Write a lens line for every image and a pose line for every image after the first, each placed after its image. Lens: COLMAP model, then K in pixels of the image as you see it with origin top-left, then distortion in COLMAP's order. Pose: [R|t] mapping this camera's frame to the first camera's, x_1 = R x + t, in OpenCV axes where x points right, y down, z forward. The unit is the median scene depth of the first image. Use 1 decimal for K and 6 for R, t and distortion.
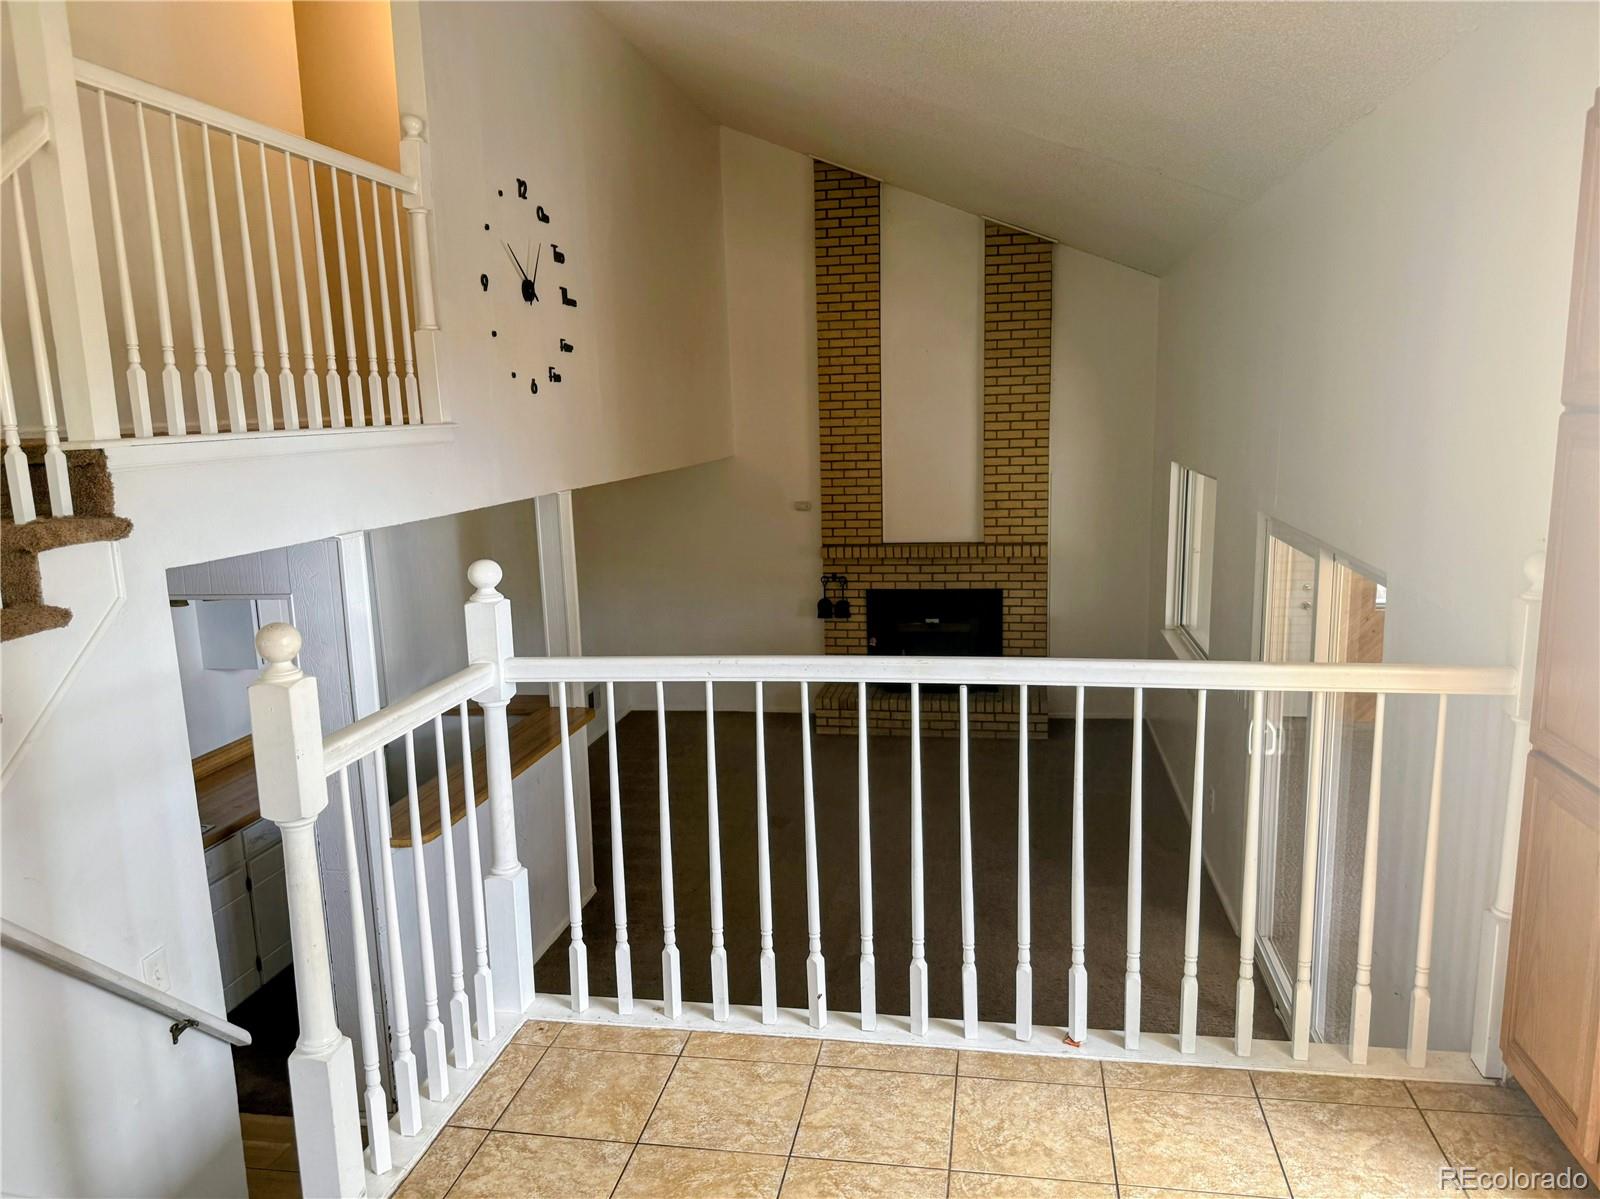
lens RADIAL K [[1135.6, 0, 786.3], [0, 1135.6, 631.0], [0, 0, 1]] dist [0.060084, -0.079271]
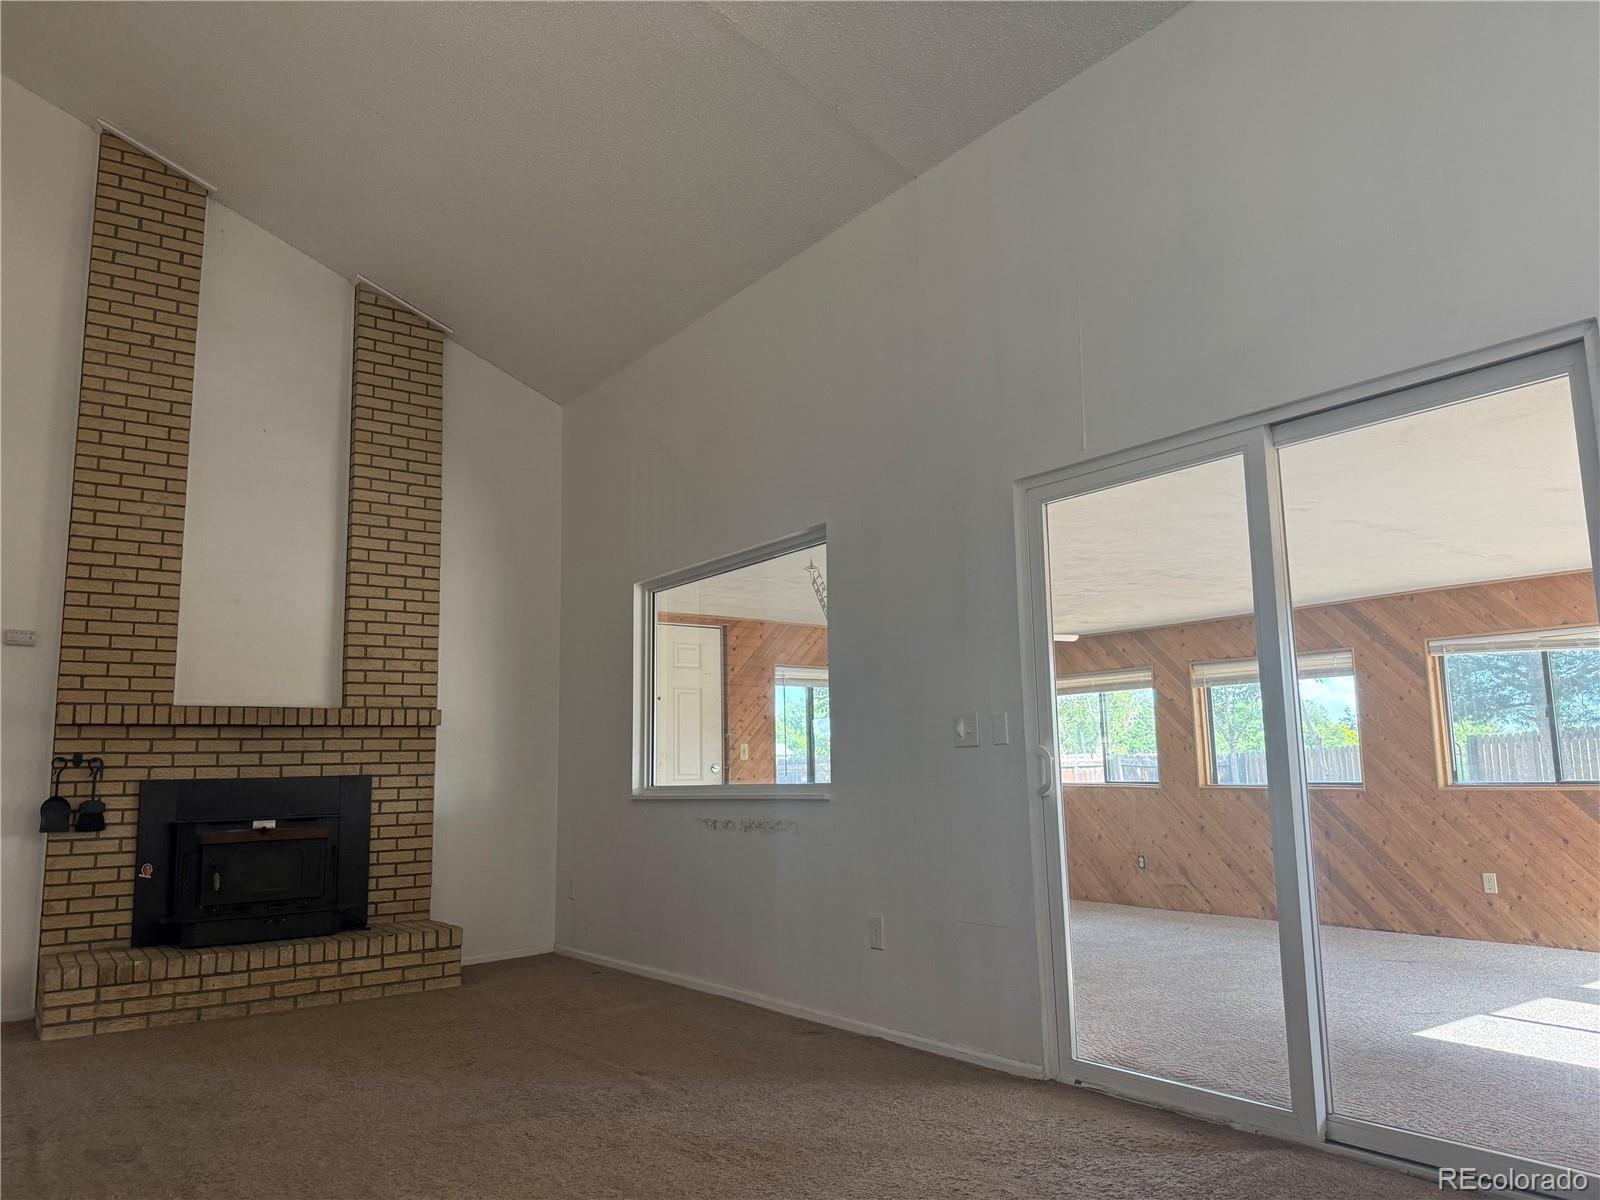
lens RADIAL K [[1135.6, 0, 815.0], [0, 1135.6, 602.8], [0, 0, 1]] dist [0.060084, -0.079271]
pose [[0.672680, 0.122544, 0.729716, -0.145900], [0.145003, 0.945237, -0.292407, 0.105452], [-0.725587, 0.302507, 0.618073, 0.351232]]
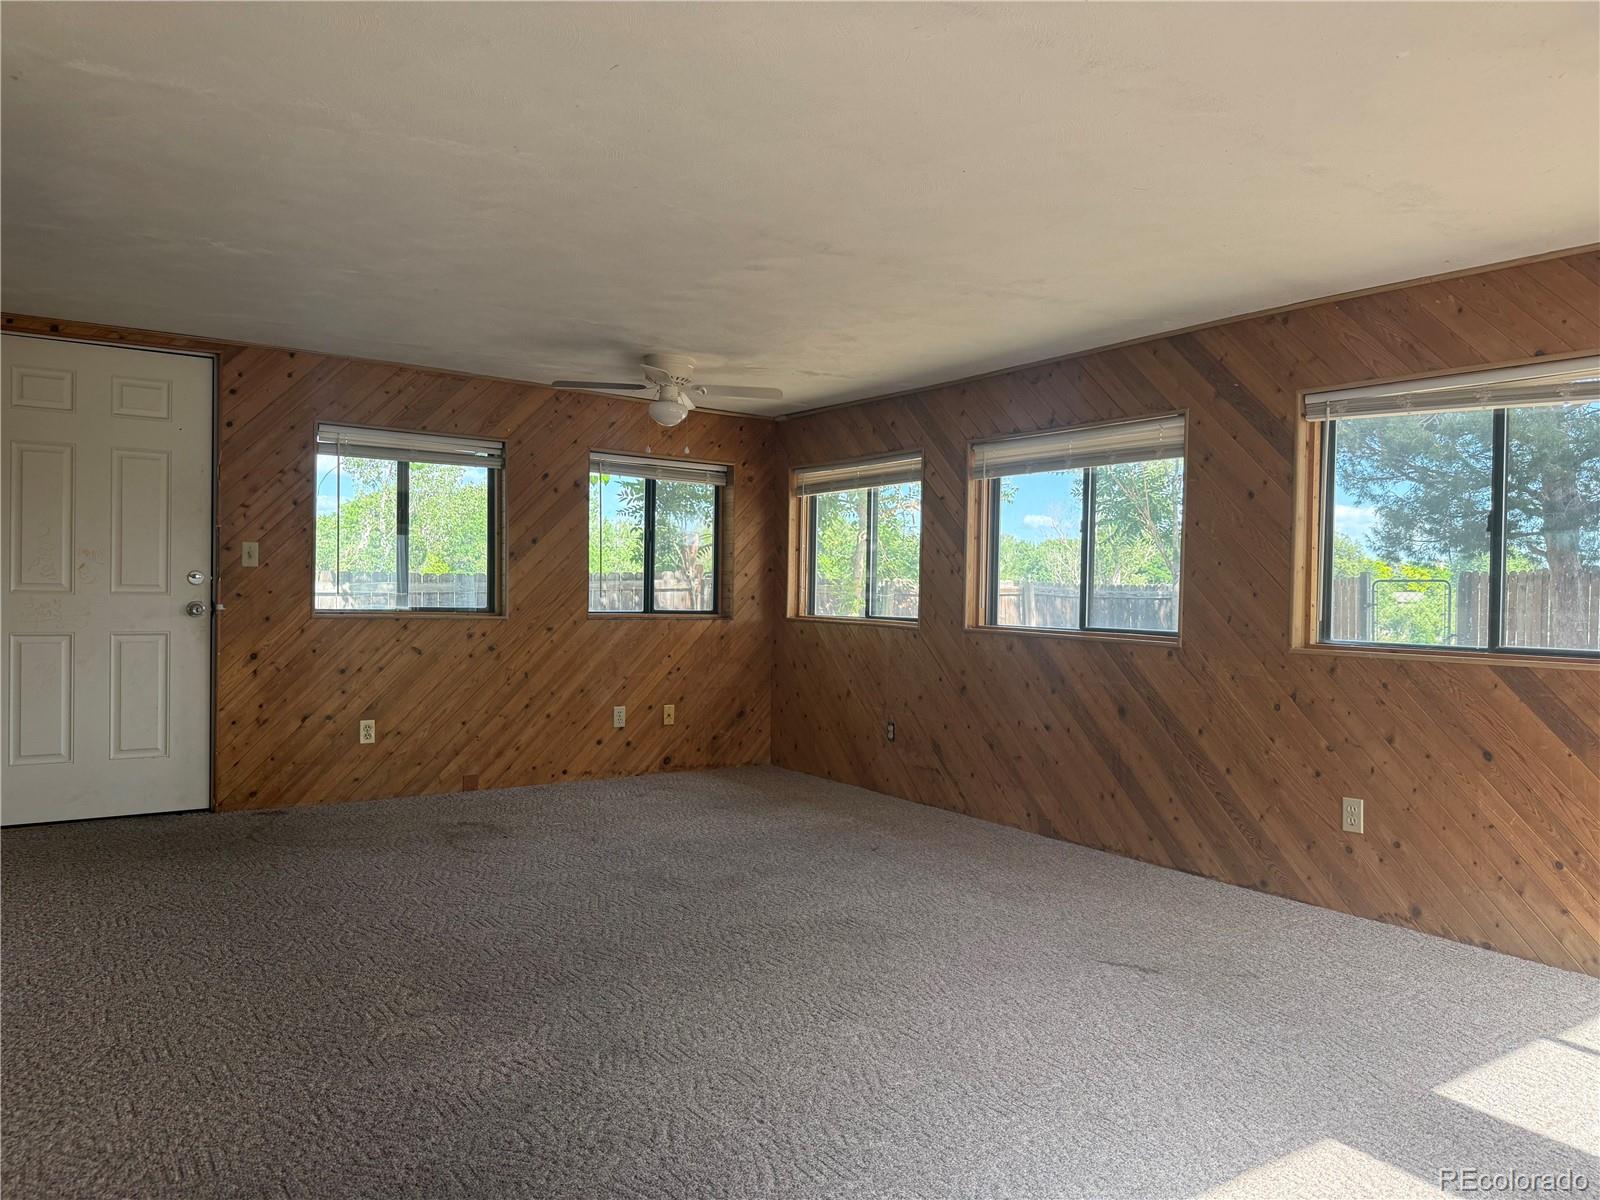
lens RADIAL K [[1135.6, 0, 801.0], [0, 1135.6, 603.3], [0, 0, 1]] dist [0.060084, -0.079271]
pose [[0.695977, 0.027995, 0.717518, 0.246471], [0.105290, 0.984461, -0.140539, 0.084213], [-0.710303, 0.173359, 0.682214, 0.387234]]
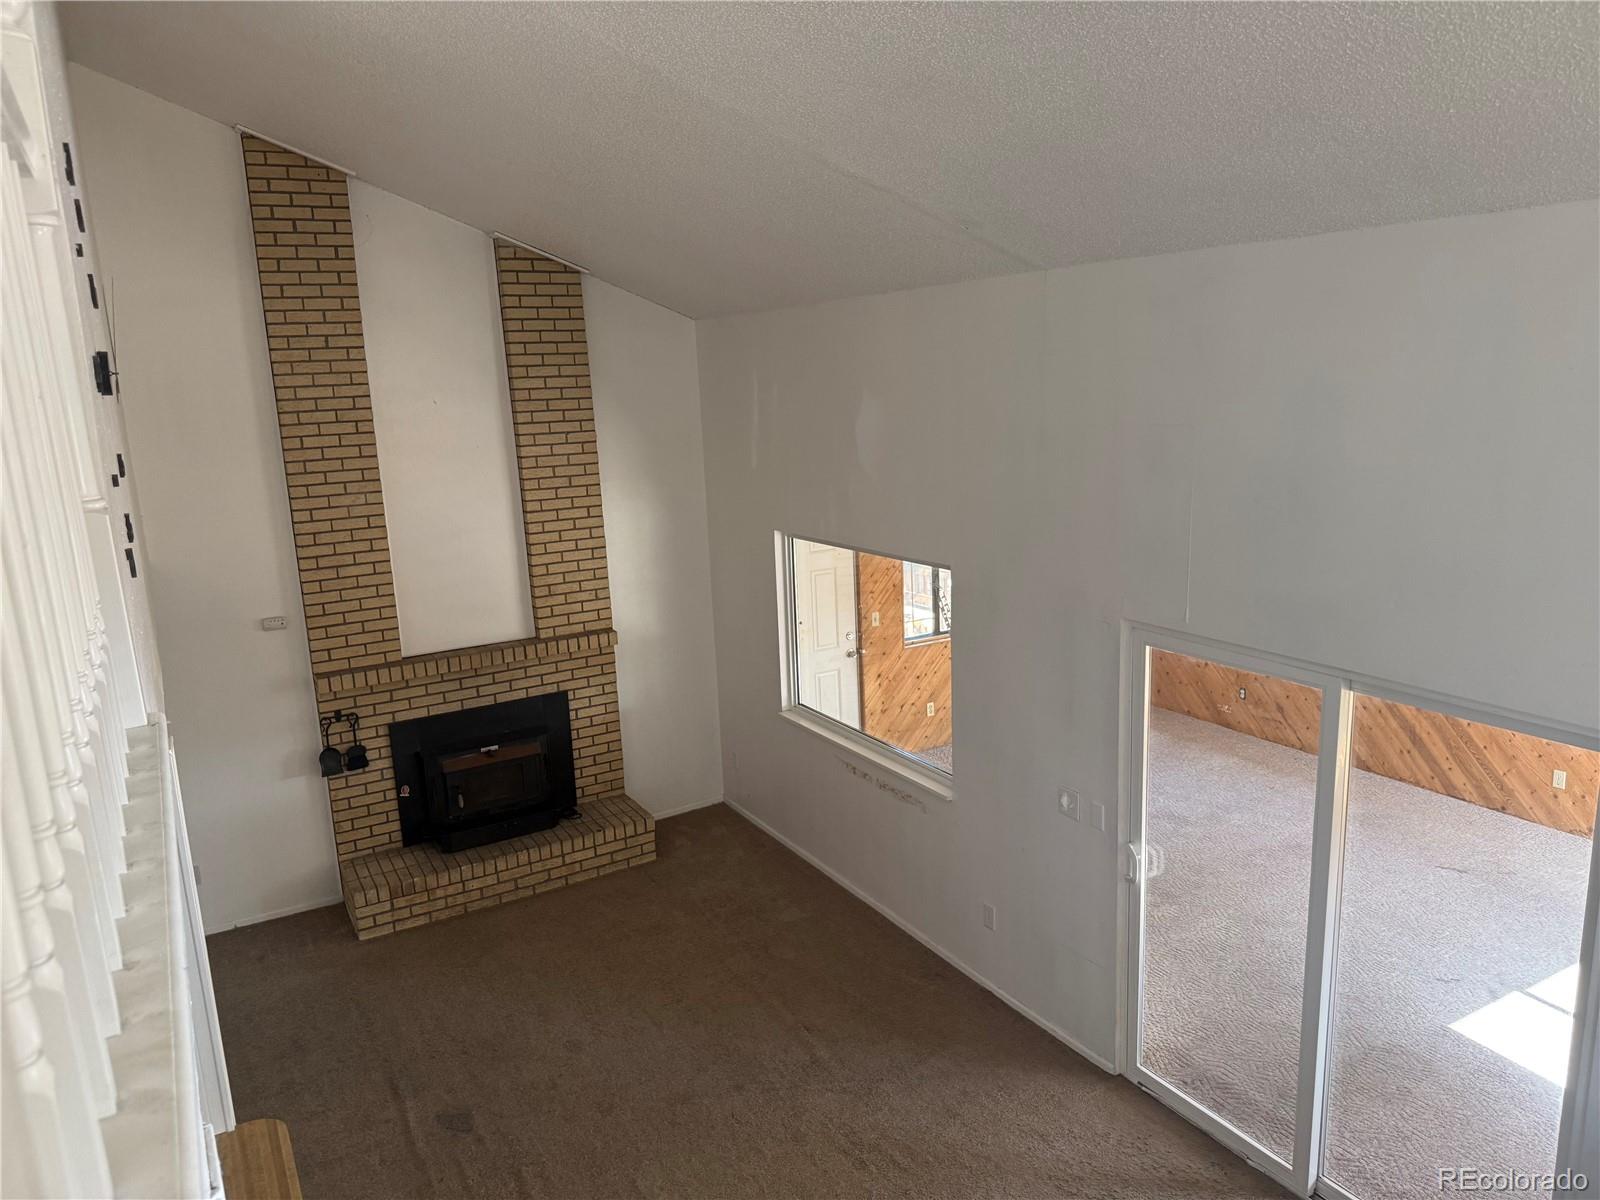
lens RADIAL K [[1135.6, 0, 818.6], [0, 1135.6, 603.9], [0, 0, 1]] dist [0.060084, -0.079271]
pose [[0.748414, -0.135414, 0.649260, -0.194473], [0.147081, 0.988447, 0.036615, -0.101631], [-0.646717, 0.068090, 0.759684, 0.262378]]
